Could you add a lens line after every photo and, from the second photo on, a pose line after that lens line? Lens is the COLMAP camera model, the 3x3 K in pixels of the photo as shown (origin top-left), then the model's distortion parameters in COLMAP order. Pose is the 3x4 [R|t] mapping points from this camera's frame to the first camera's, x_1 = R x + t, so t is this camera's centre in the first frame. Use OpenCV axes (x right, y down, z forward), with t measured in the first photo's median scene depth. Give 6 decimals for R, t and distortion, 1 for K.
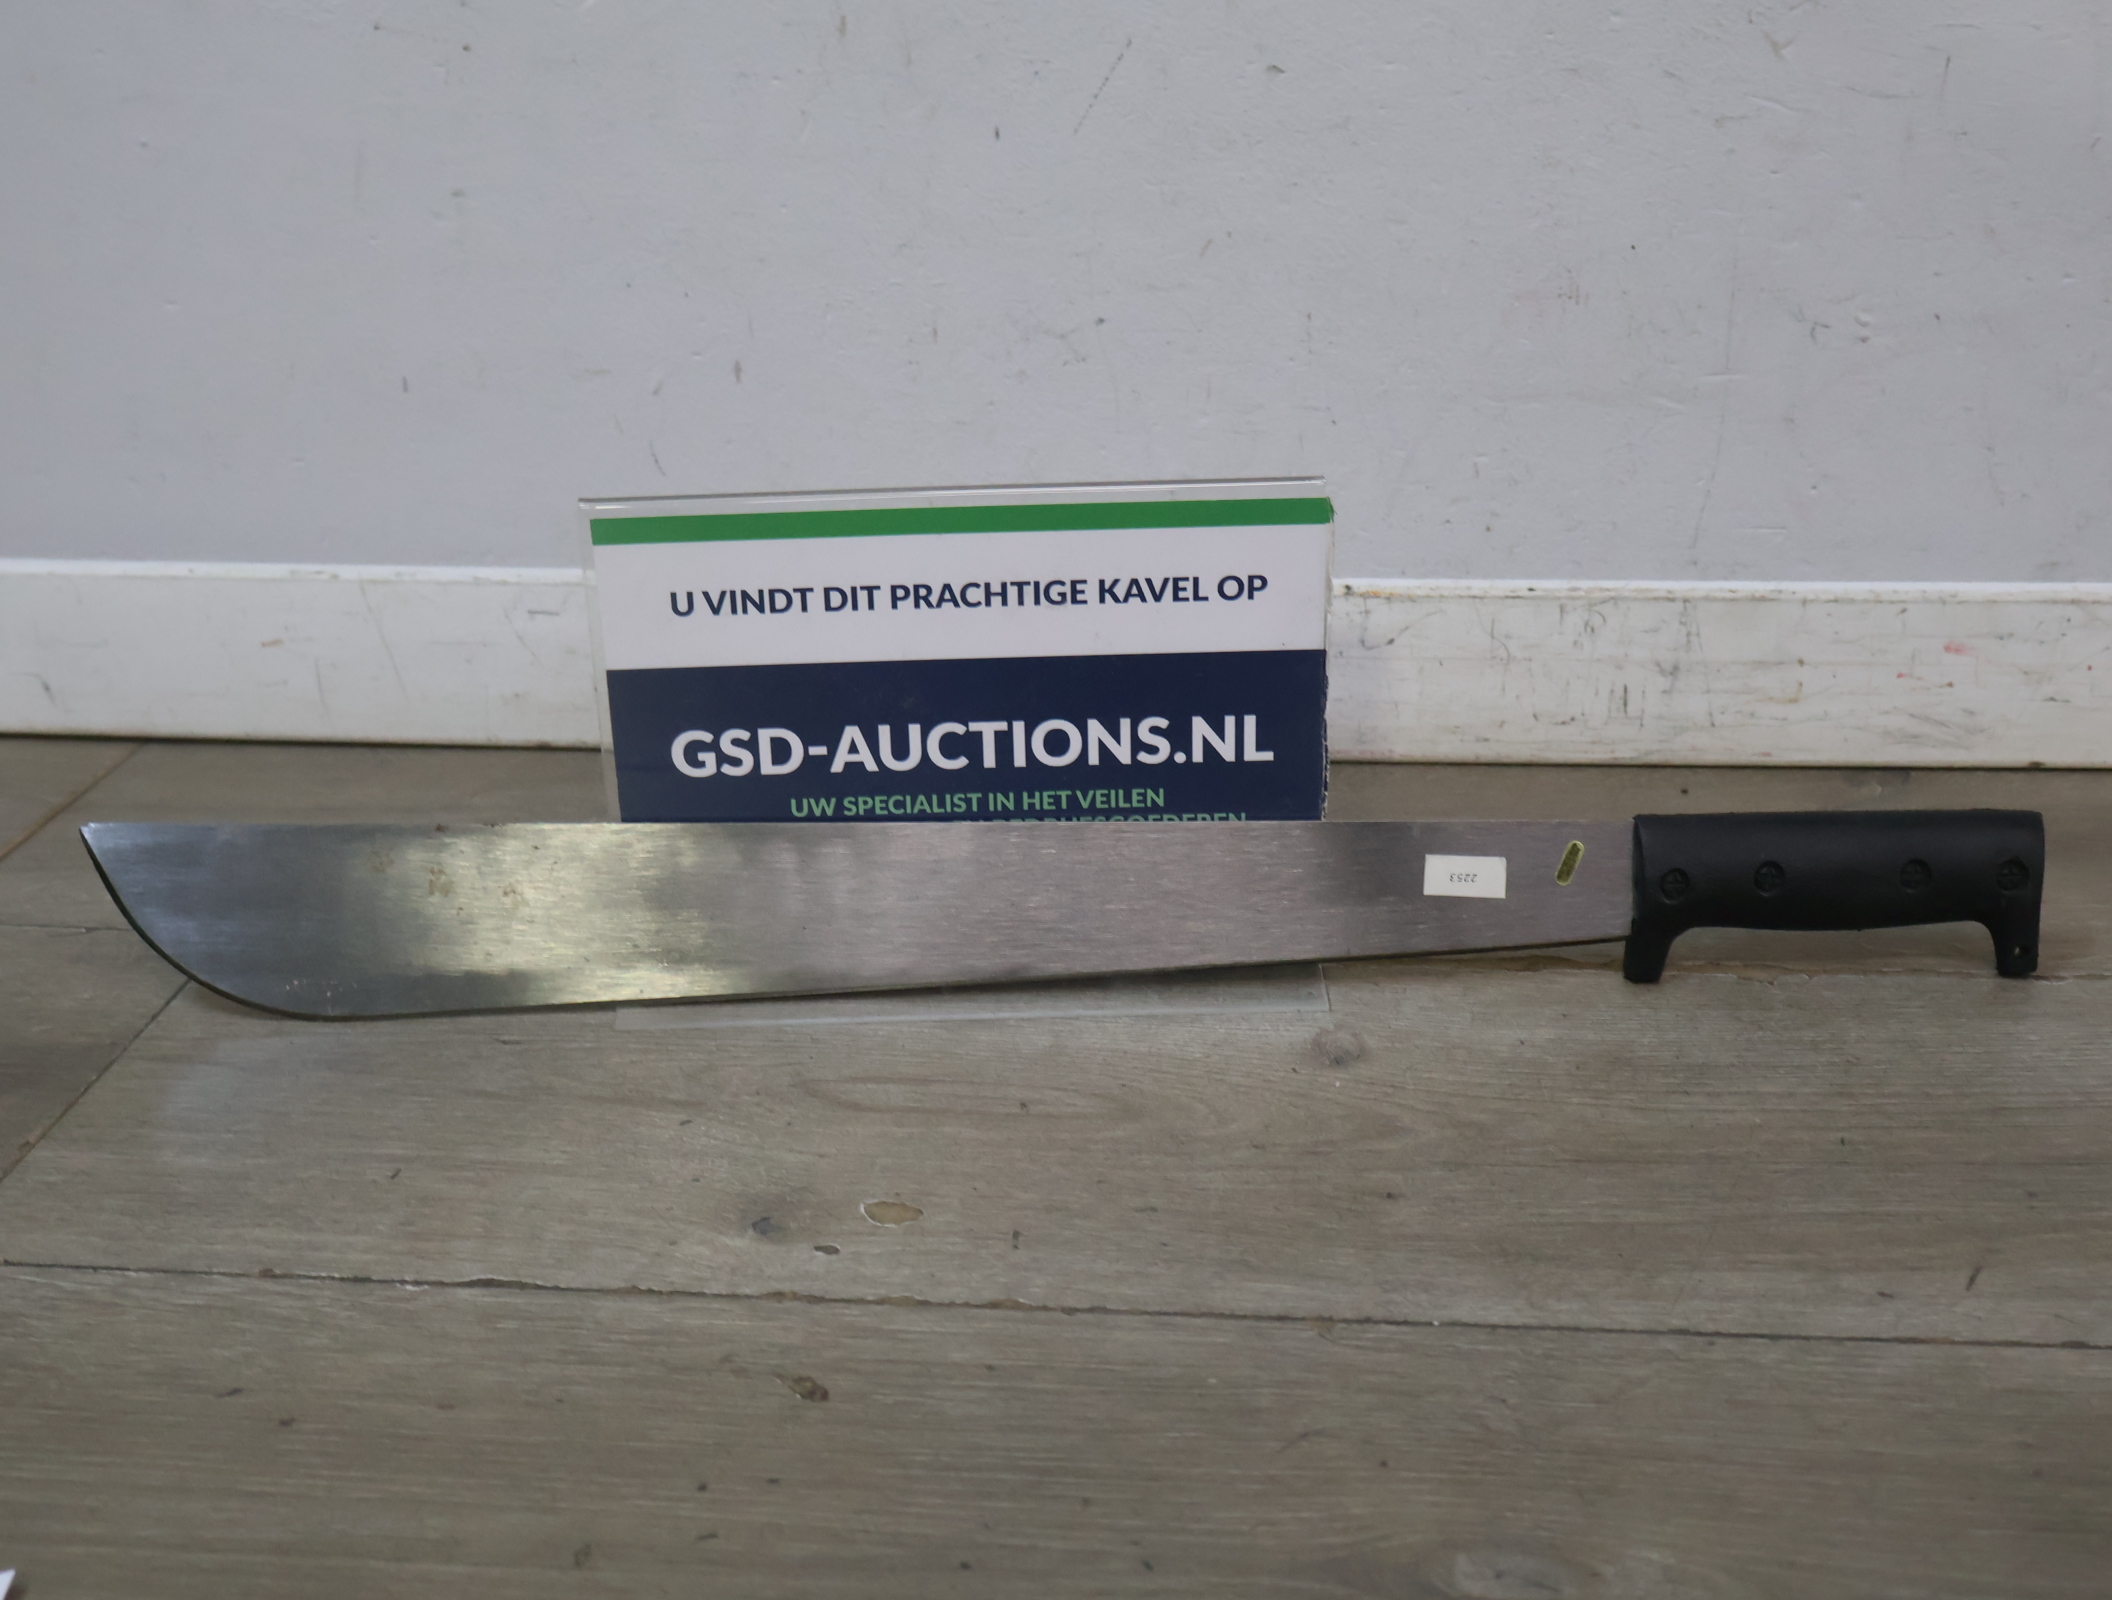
lens RADIAL K [[2510.0, 0, 1043.5], [0, 2510.0, 806.5], [0, 0, 1]] dist [-0.000676, 0.000000]
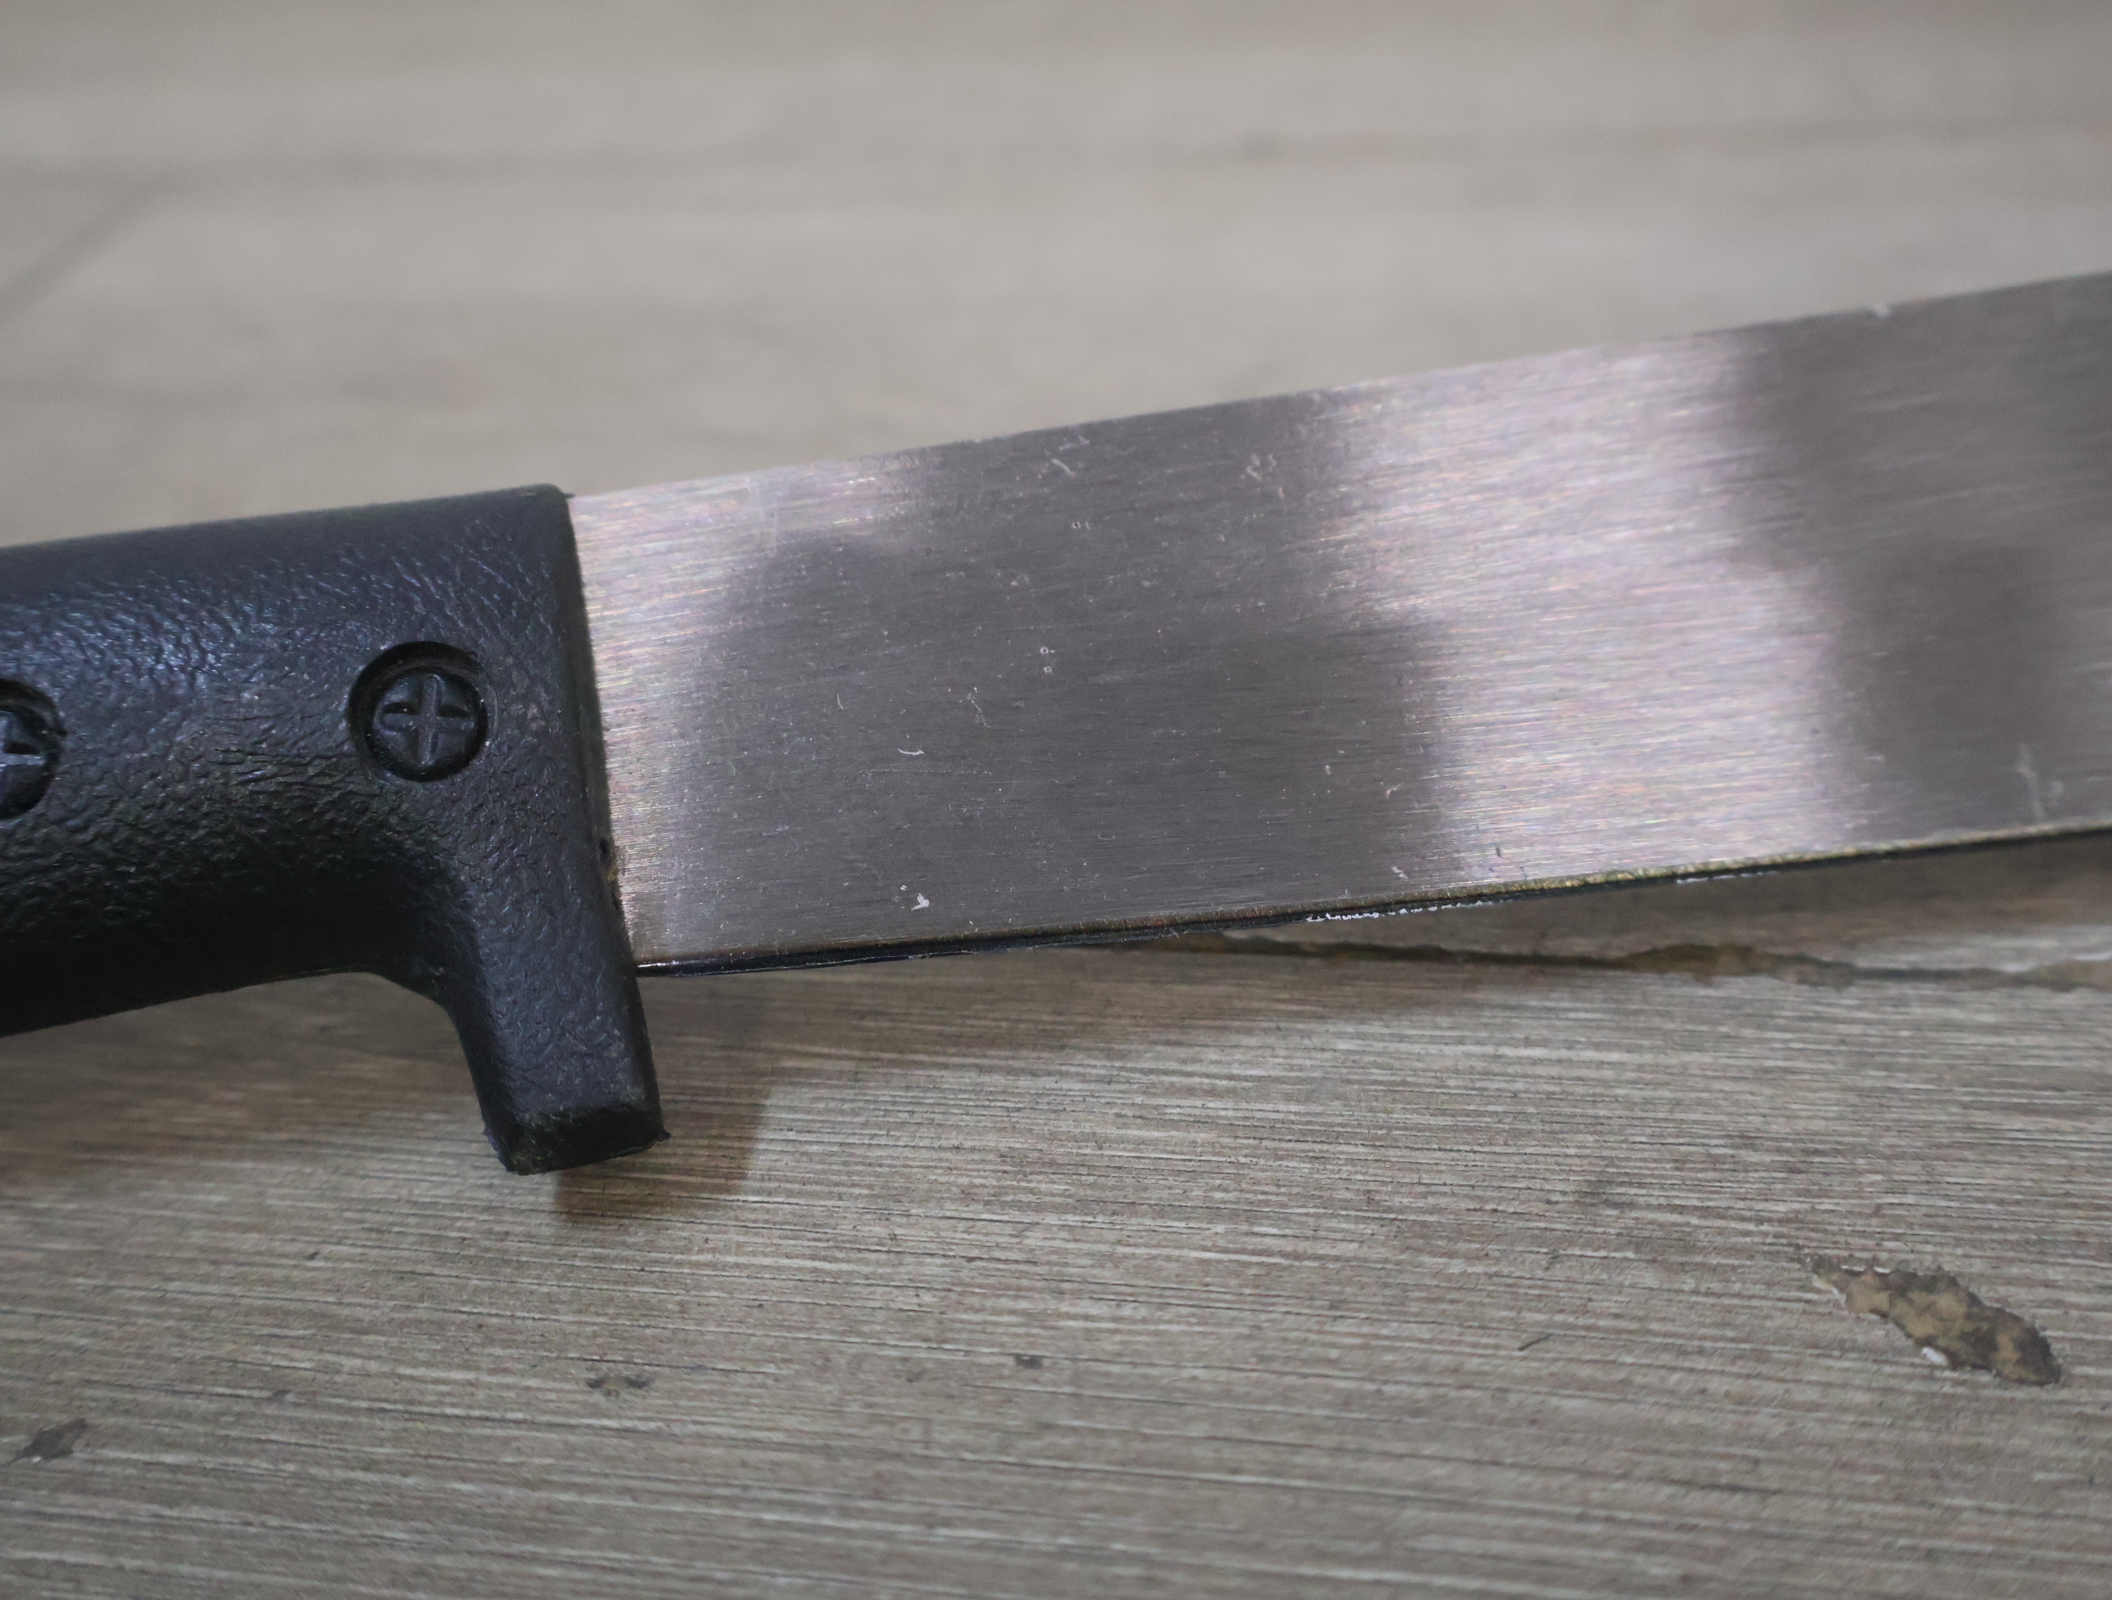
lens RADIAL K [[2510.0, 0, 1046.5], [0, 2510.0, 799.8], [0, 0, 1]] dist [-0.000676, 0.000000]
pose [[0.994672, -0.011051, -0.102492, -0.132839], [0.027740, 0.986256, 0.162877, 0.108646], [0.099283, -0.164852, 0.981309, 0.609369]]
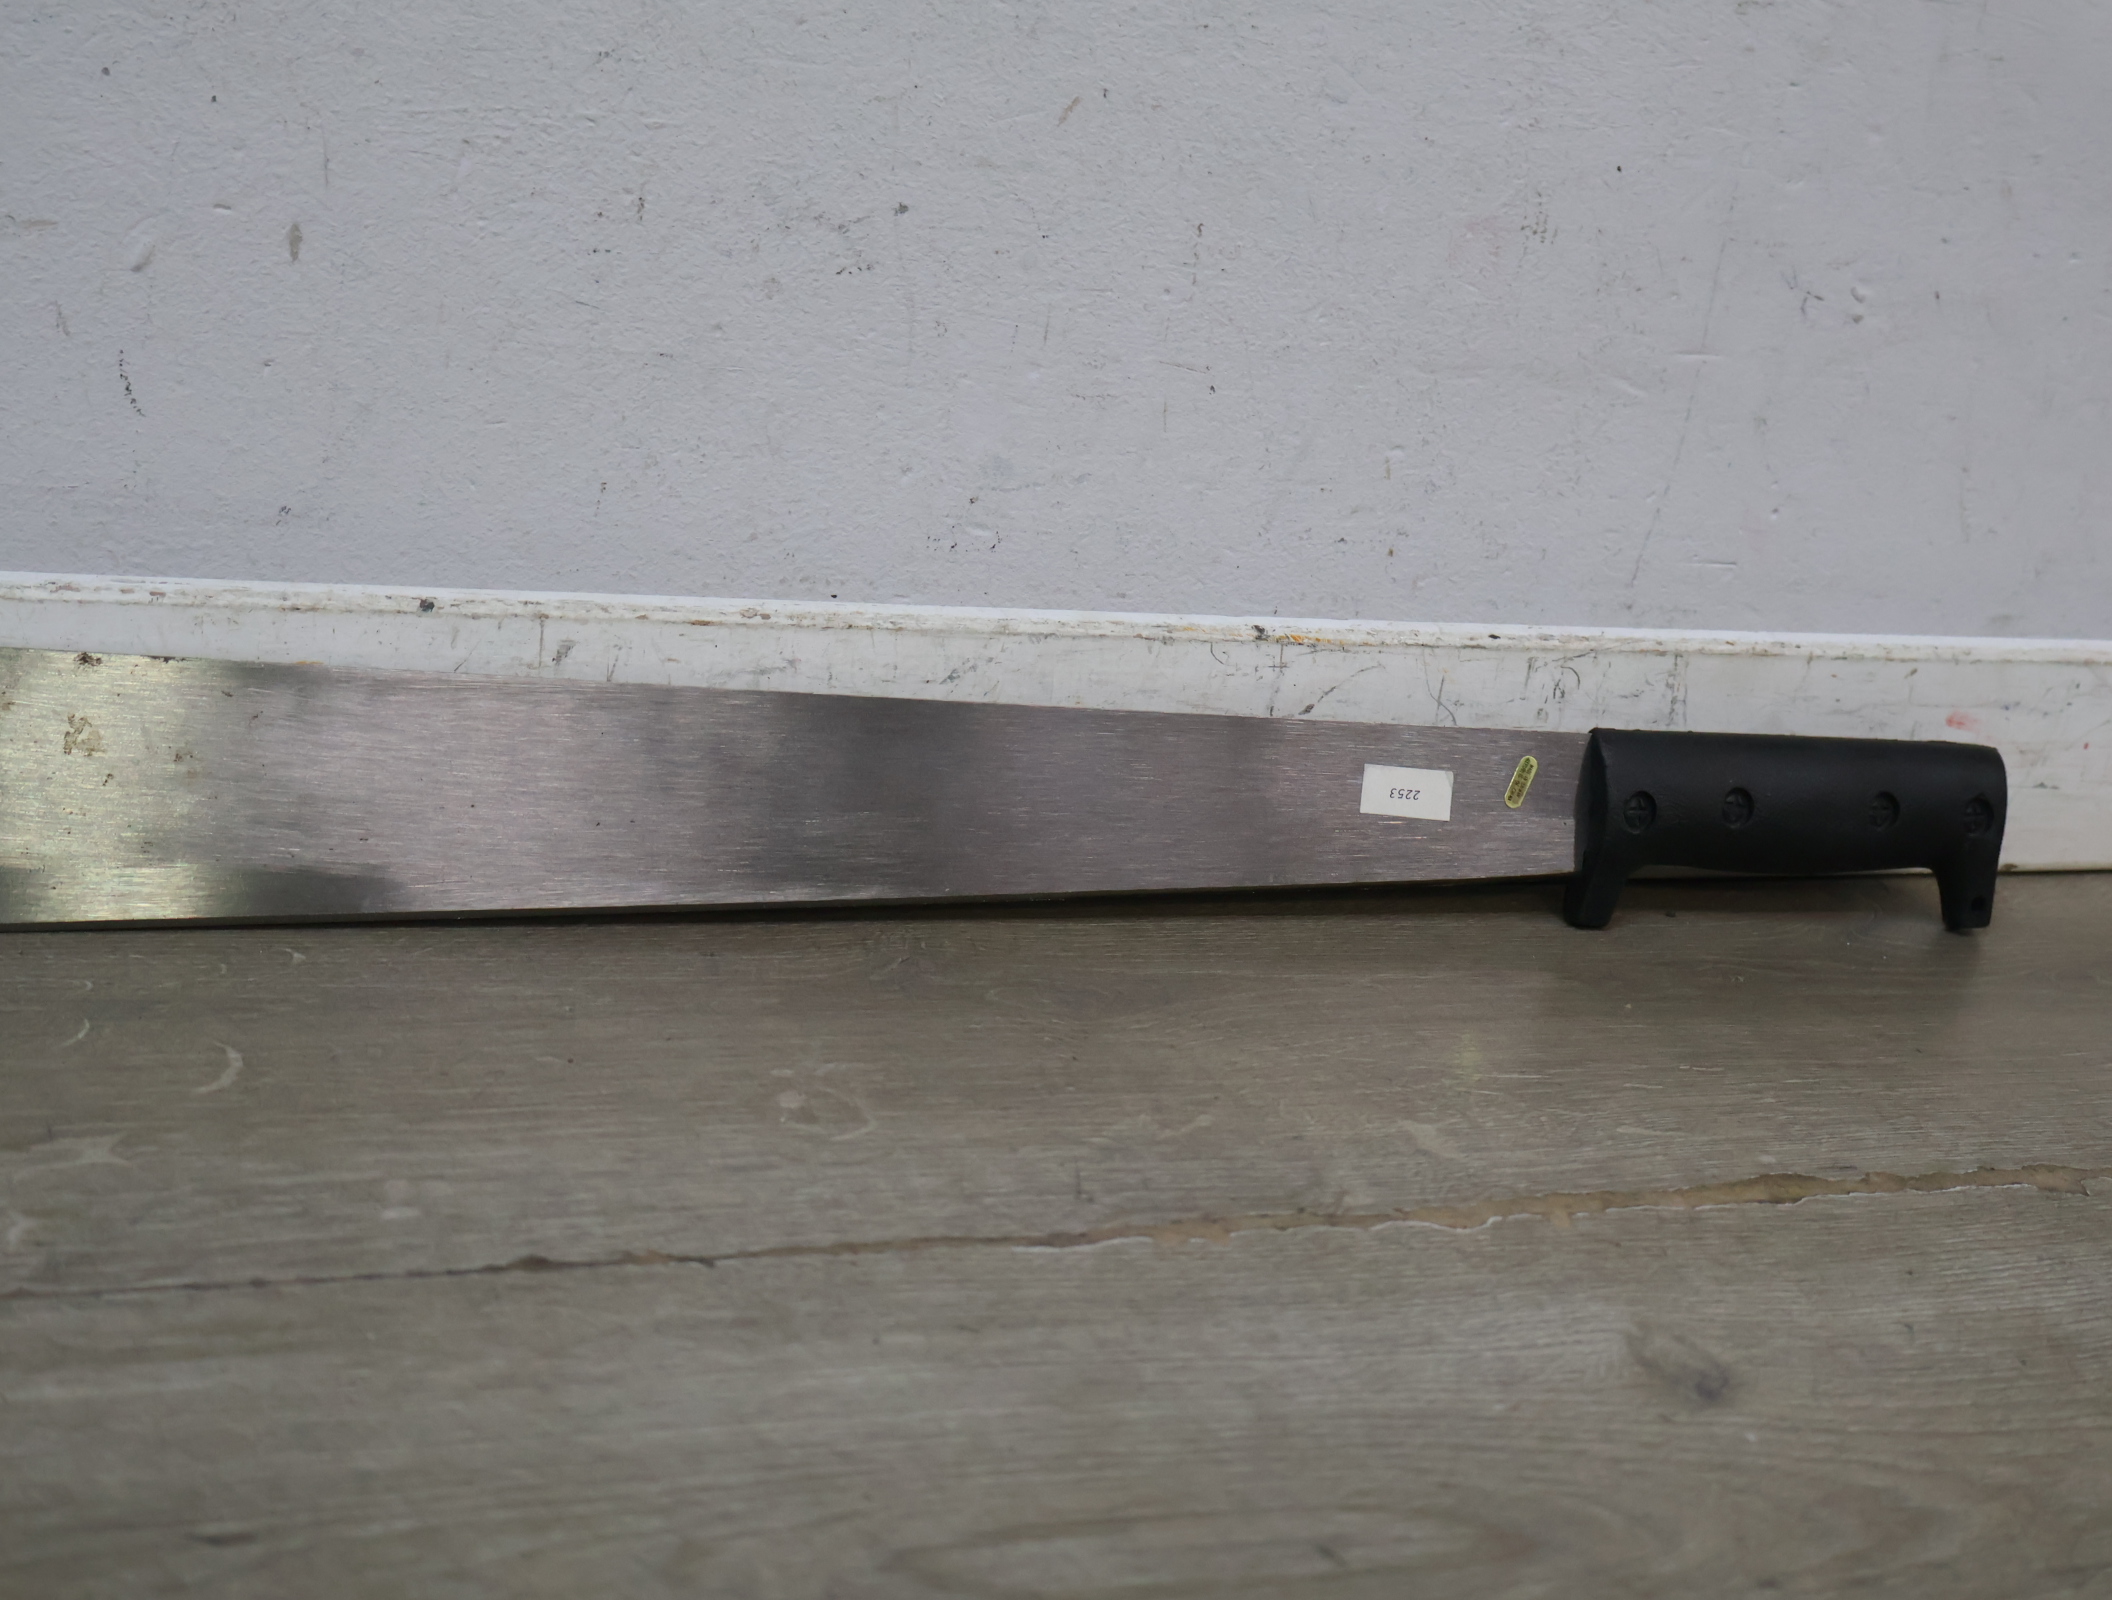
lens RADIAL K [[2510.0, 0, 1039.6], [0, 2510.0, 796.6], [0, 0, 1]] dist [-0.000676, 0.000000]
pose [[0.898984, -0.009228, 0.437885, -0.295816], [0.027690, 0.998975, -0.035795, -0.024766], [-0.437106, 0.044304, 0.898318, 0.536307]]
